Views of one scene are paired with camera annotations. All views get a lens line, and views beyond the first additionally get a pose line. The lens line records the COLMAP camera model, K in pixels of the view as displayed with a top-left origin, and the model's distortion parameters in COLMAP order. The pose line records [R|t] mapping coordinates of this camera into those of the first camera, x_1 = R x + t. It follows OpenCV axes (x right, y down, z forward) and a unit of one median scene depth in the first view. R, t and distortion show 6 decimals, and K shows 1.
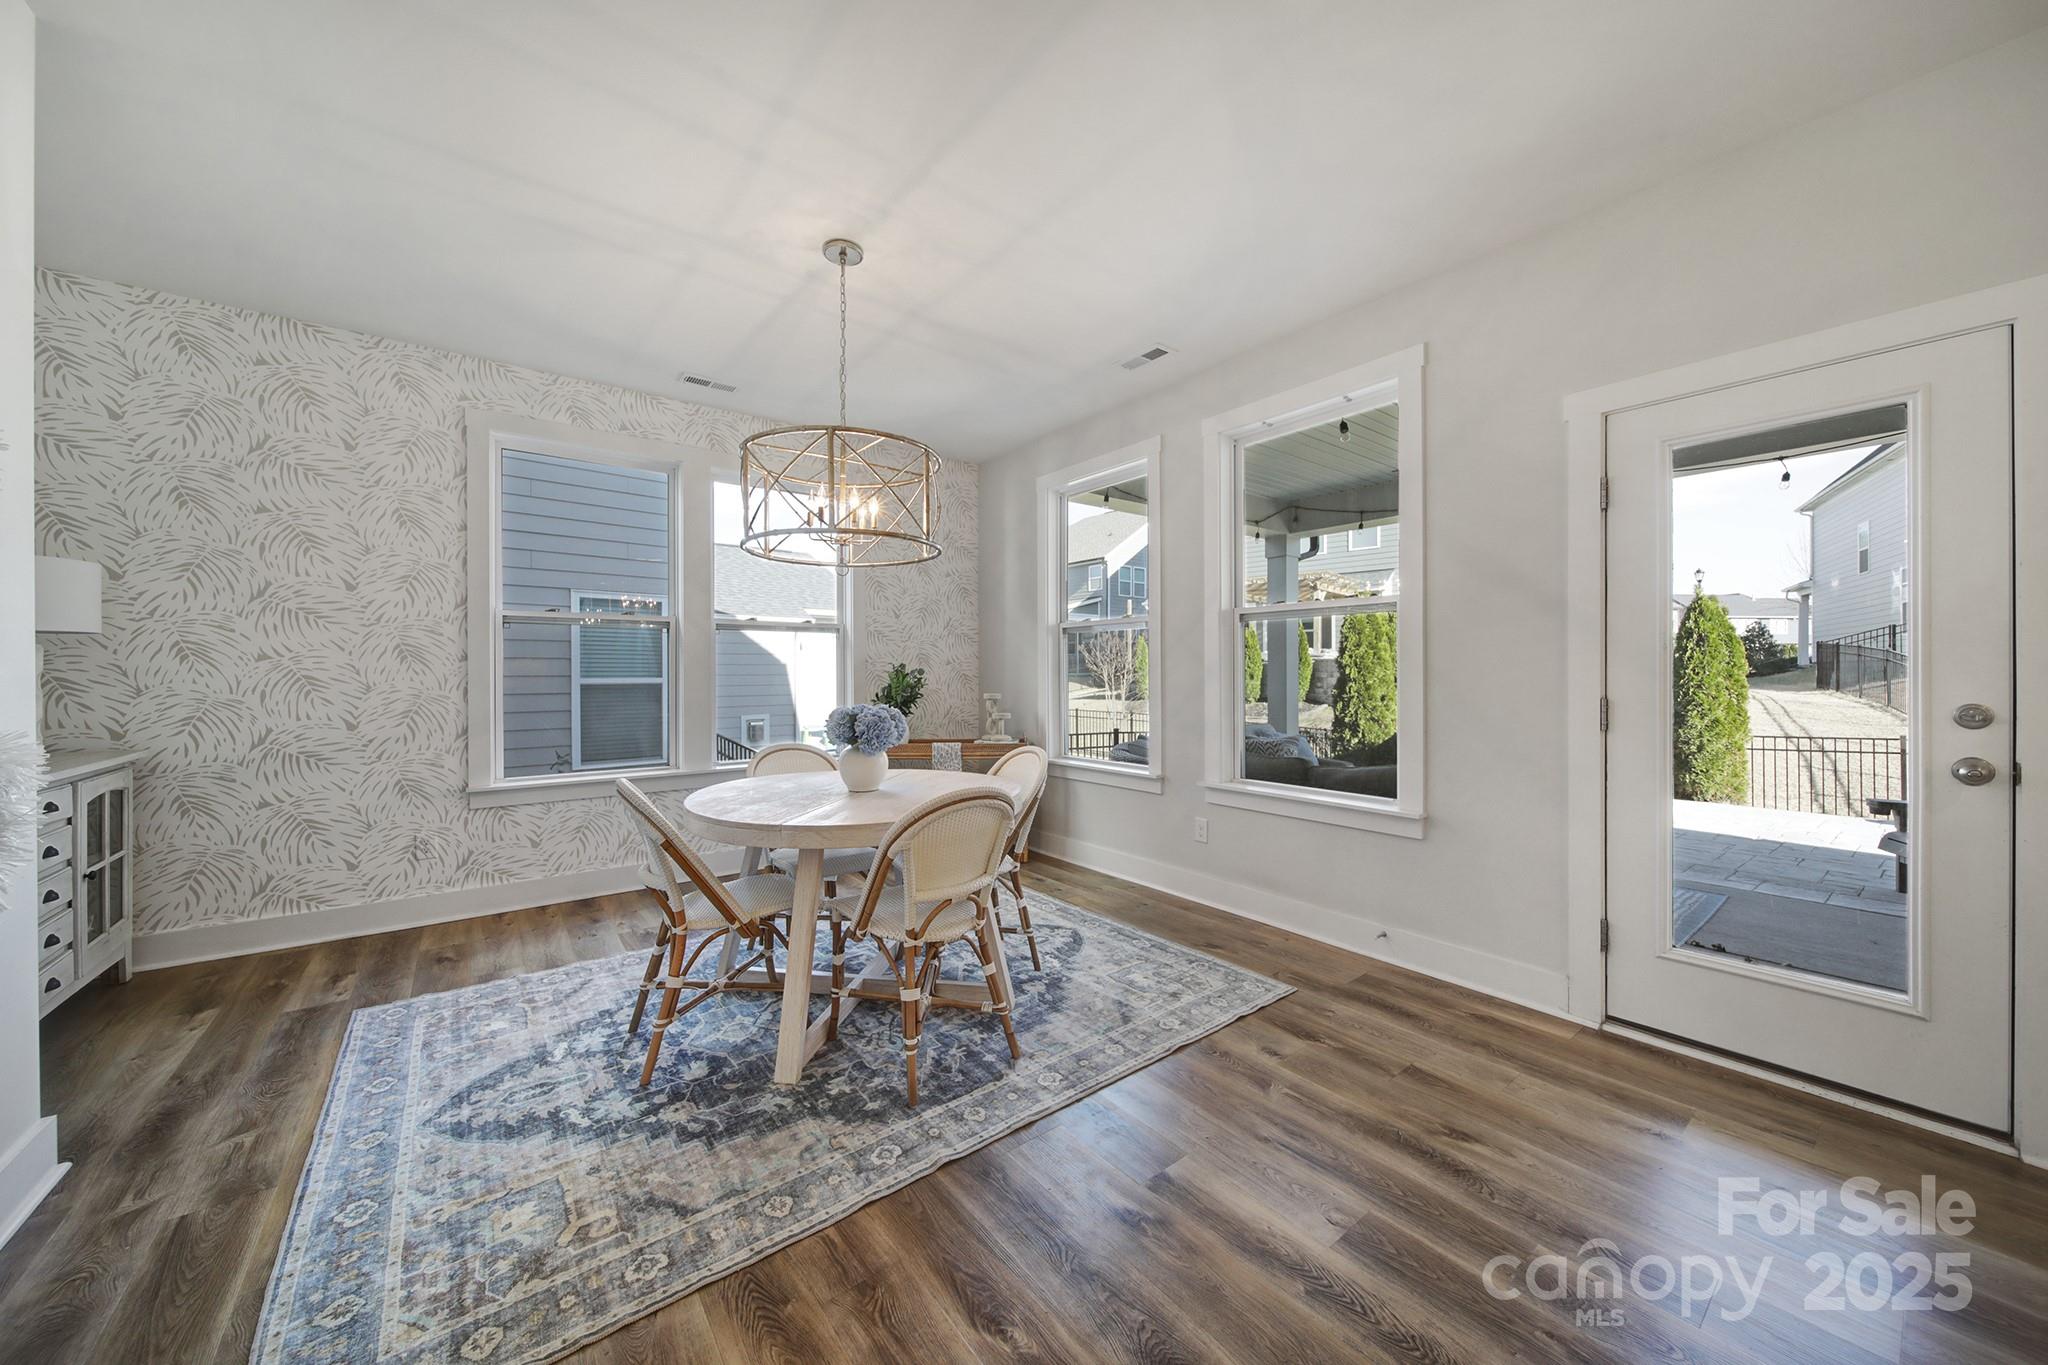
lens RADIAL K [[720.3, 0, 1023.5], [0, 720.3, 672.9], [0, 0, 1]] dist [-0.002931, -0.000390]
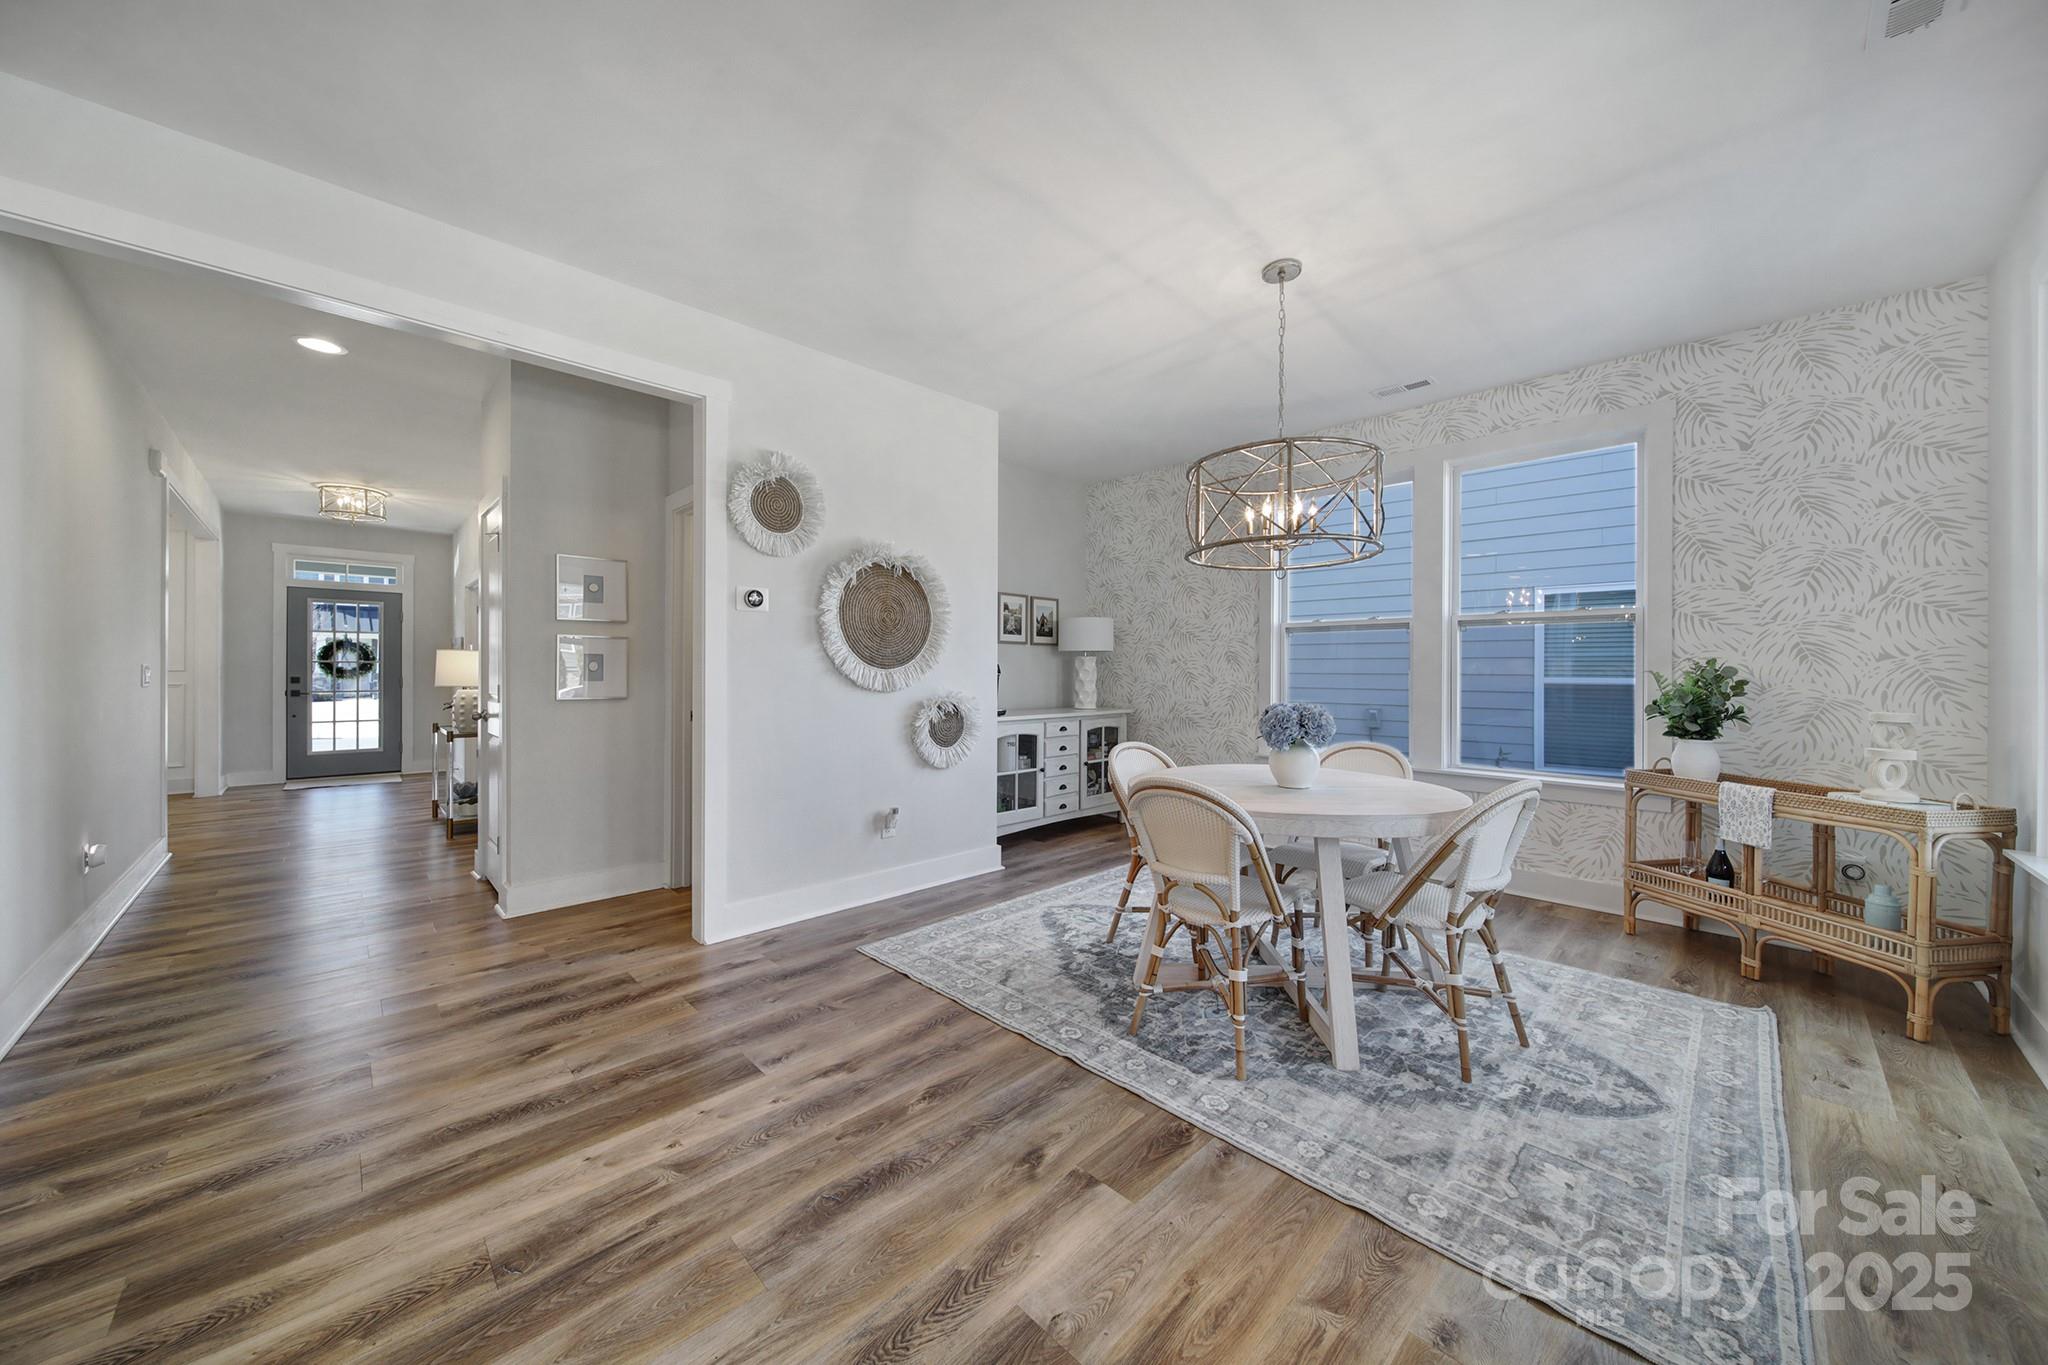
lens RADIAL K [[720.3, 0, 1023.5], [0, 720.3, 672.9], [0, 0, 1]] dist [-0.002931, -0.000390]
pose [[0.108059, 0.007334, -0.994117, 0.895051], [-0.004009, 0.999968, 0.006942, -0.006065], [0.994136, 0.003236, 0.108085, 0.610965]]
